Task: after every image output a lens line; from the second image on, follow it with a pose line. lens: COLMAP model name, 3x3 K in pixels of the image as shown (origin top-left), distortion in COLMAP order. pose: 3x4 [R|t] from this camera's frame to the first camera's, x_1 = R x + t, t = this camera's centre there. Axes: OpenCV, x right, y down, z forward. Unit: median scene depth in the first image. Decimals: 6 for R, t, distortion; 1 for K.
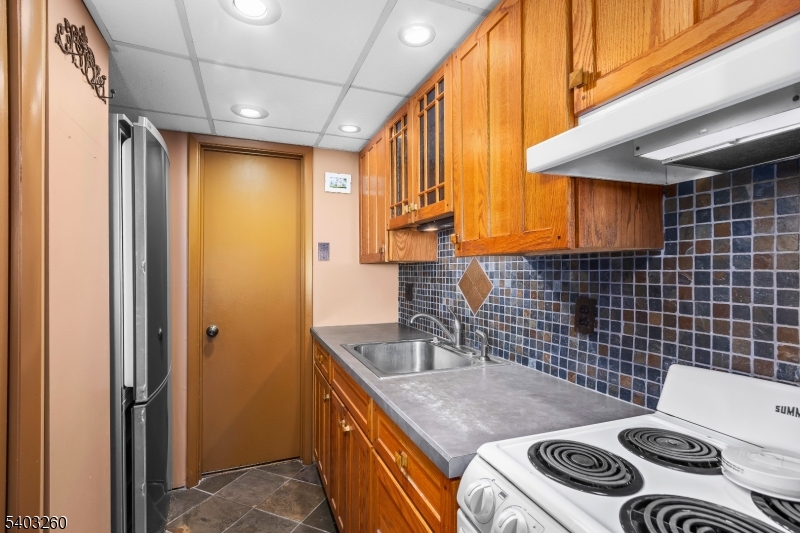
lens RADIAL K [[363.8, 0, 381.7], [0, 363.8, 267.3], [0, 0, 1]] dist [0.004352, 0.000152]
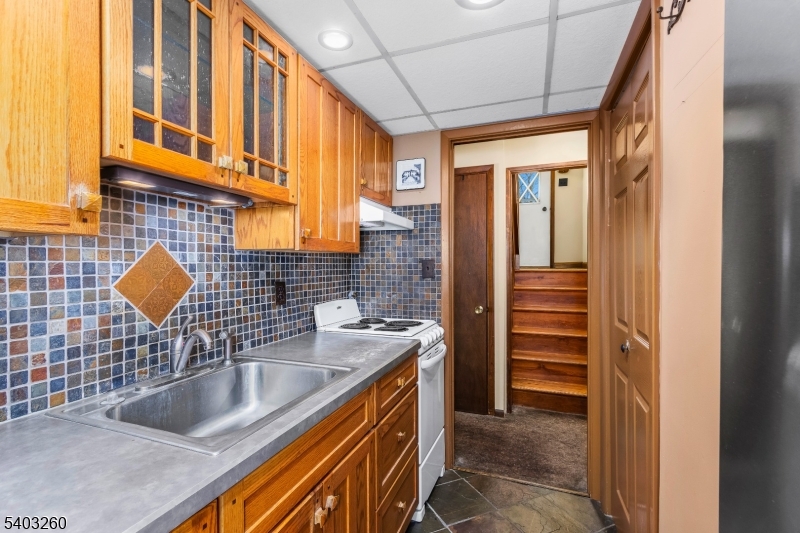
lens RADIAL K [[363.8, 0, 396.4], [0, 363.8, 266.9], [0, 0, 1]] dist [0.004352, 0.000152]
pose [[-0.759674, 0.001503, 0.650302, -0.651985], [-0.001575, 0.999990, -0.004151, 0.024287], [-0.650302, -0.004177, -0.759664, 1.510115]]
